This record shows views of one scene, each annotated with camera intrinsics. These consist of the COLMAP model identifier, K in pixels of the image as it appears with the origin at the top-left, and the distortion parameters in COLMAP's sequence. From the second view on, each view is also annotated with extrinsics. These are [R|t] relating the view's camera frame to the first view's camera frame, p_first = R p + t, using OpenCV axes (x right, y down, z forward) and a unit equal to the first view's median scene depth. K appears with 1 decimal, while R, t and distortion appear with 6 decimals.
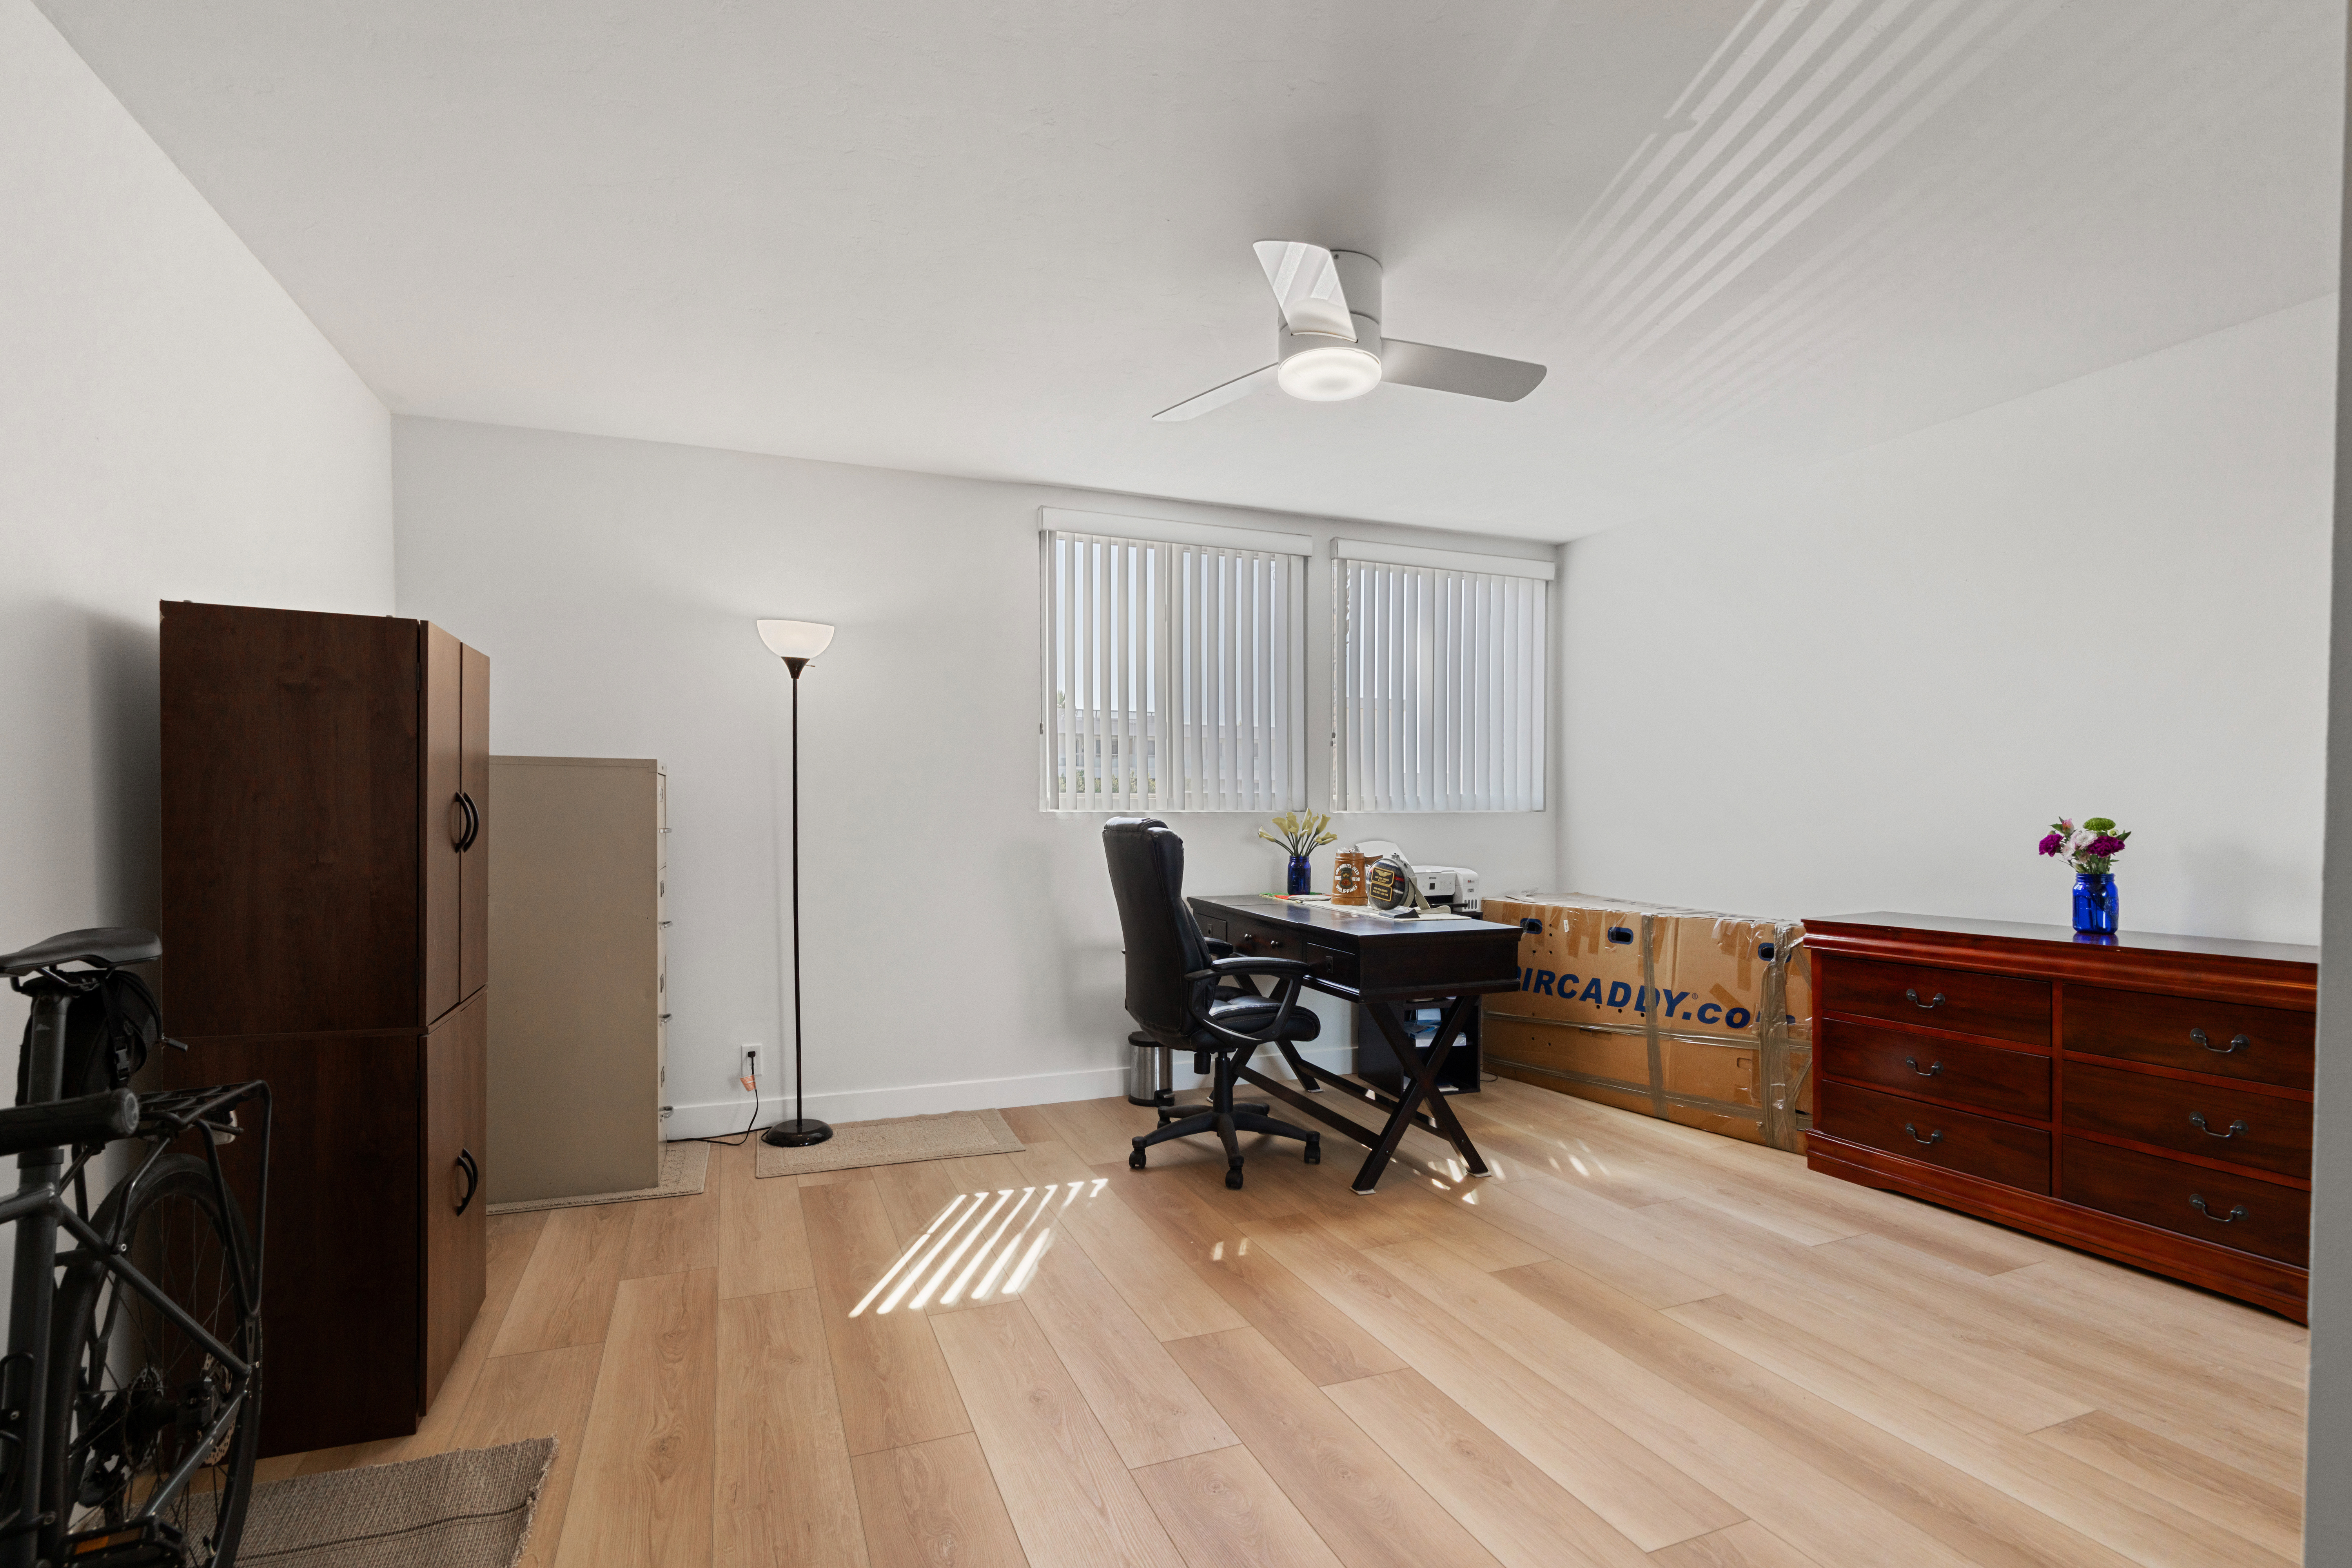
lens RADIAL K [[1090.9, 0, 1125.8], [0, 1090.9, 841.7], [0, 0, 1]] dist [0.000926, 0.000301]
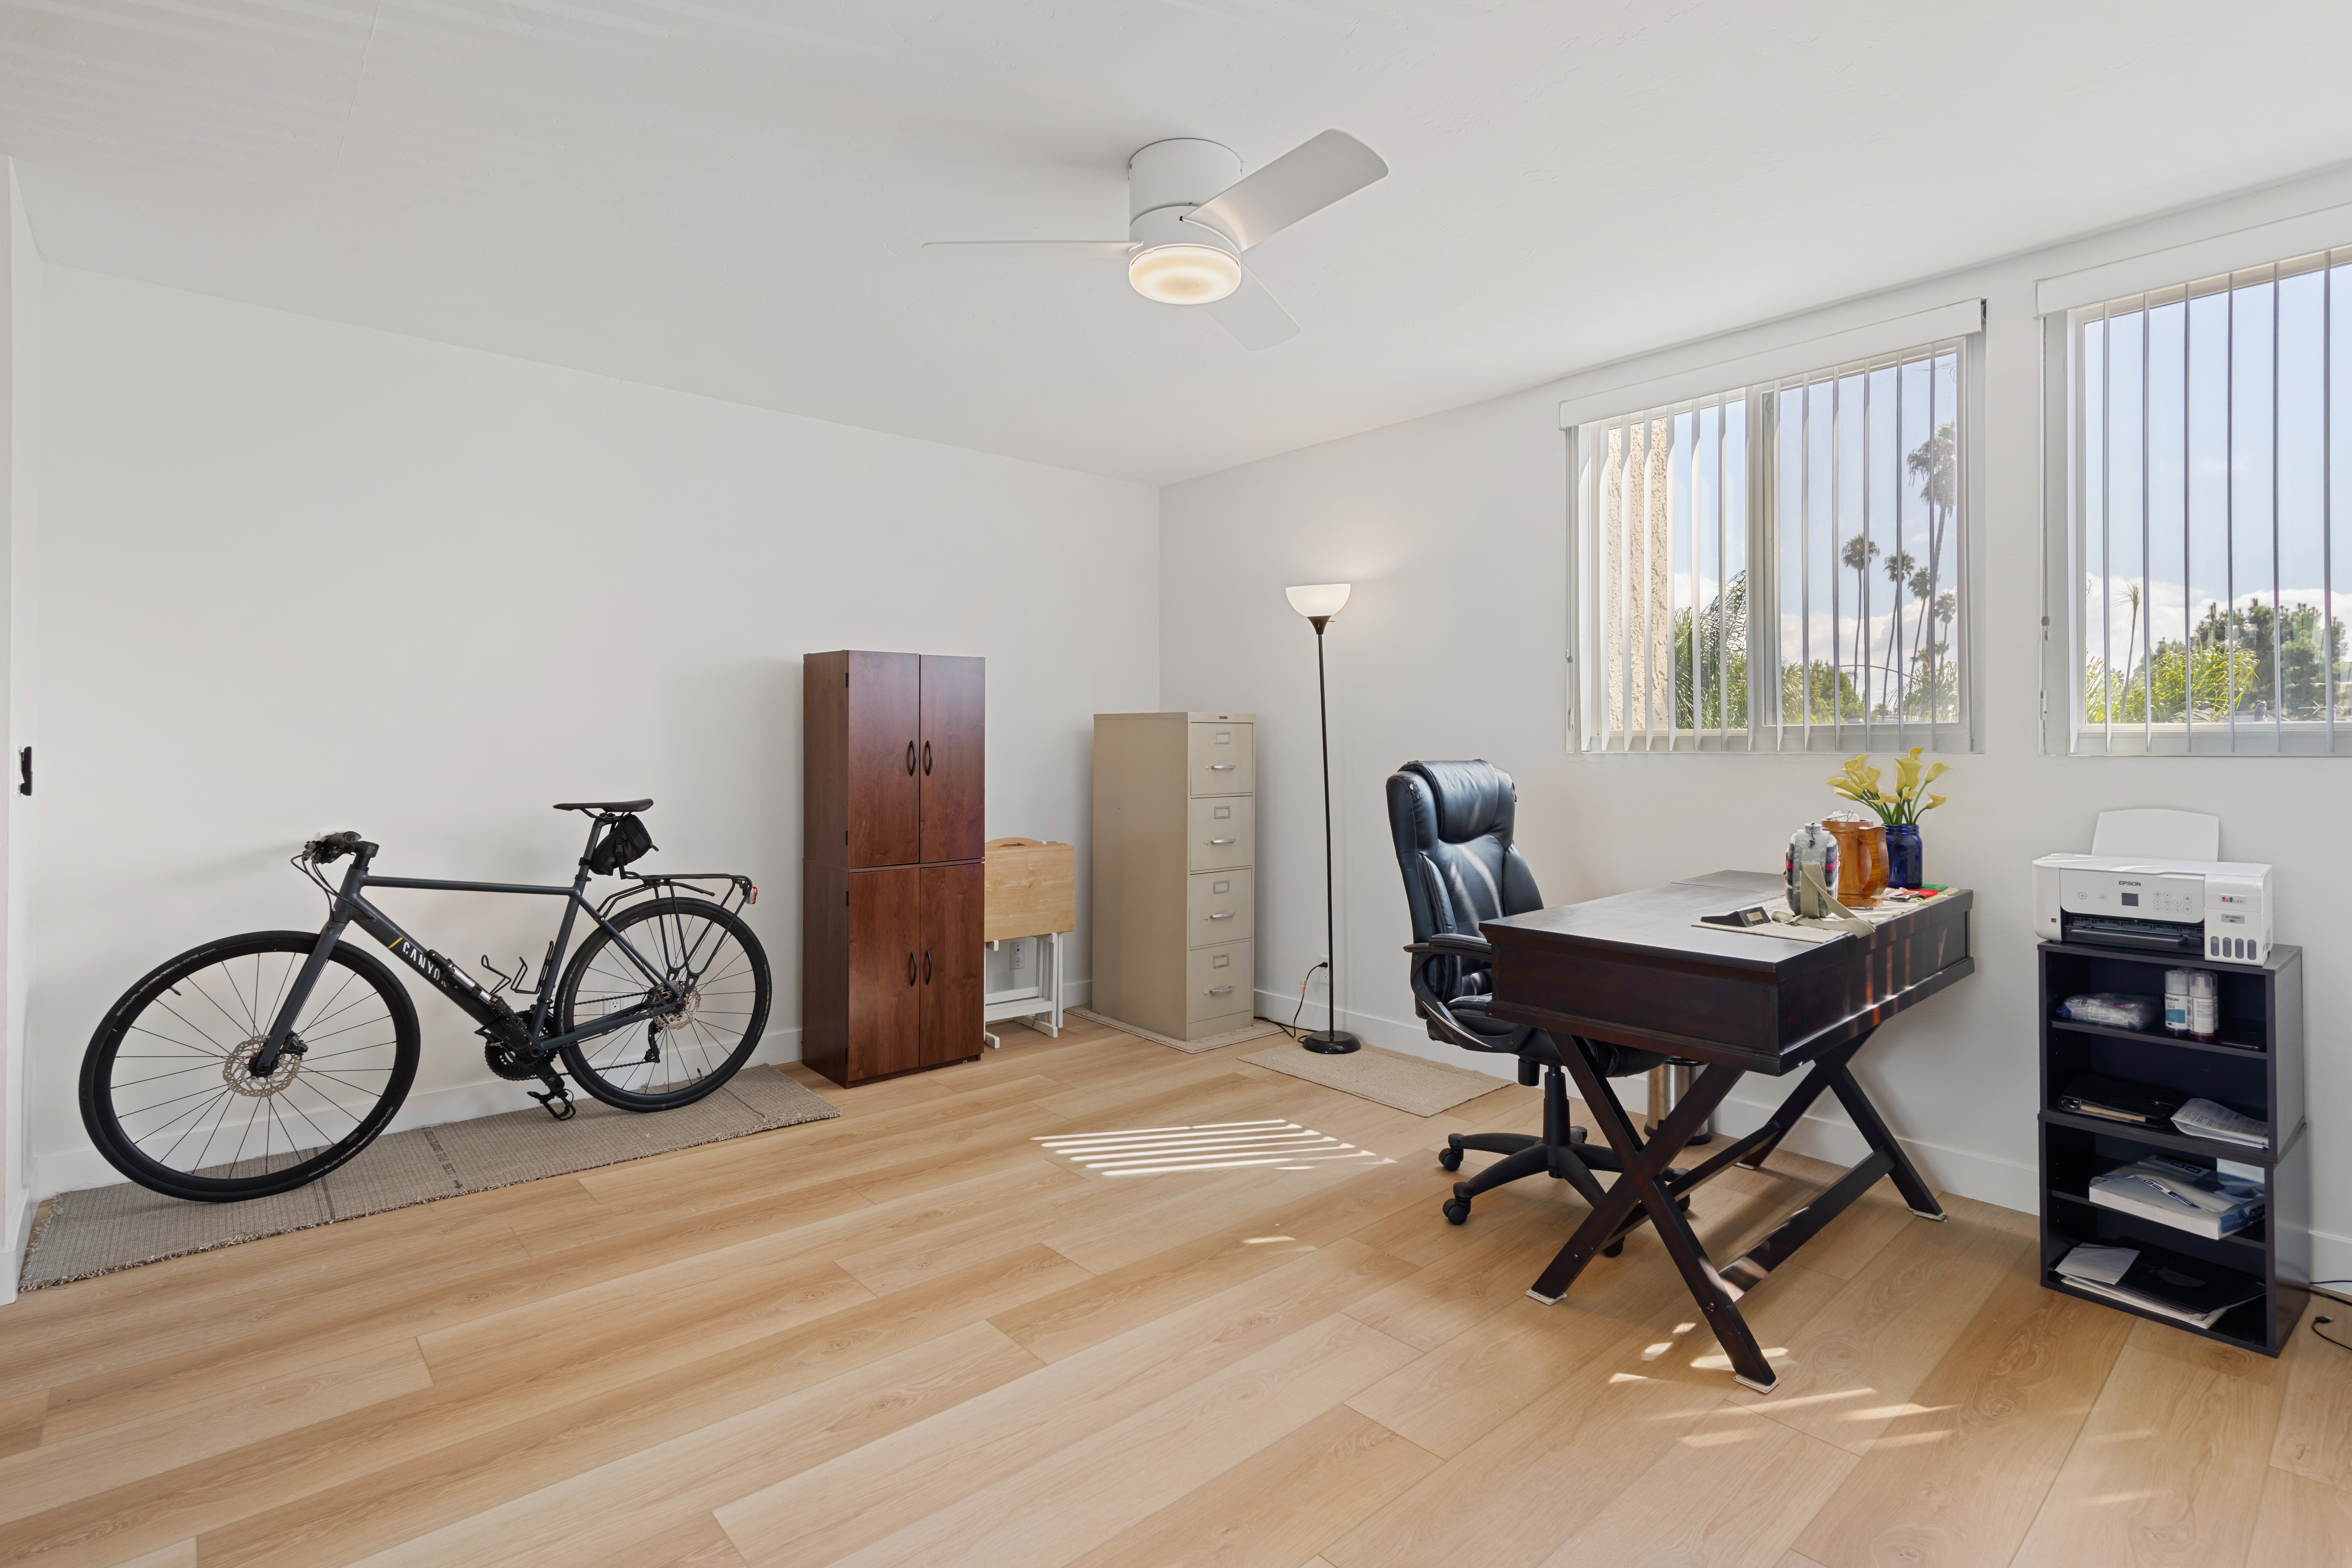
lens RADIAL K [[1077.8, 0, 1176.0], [0, 1077.8, 784.0], [0, 0, 1]] dist [-0.002028, -0.000238]
pose [[0.359444, 0.026059, -0.932803, 0.864835], [-0.024690, 0.999526, 0.018409, -0.016526], [0.932840, 0.016414, 0.359917, 0.592453]]
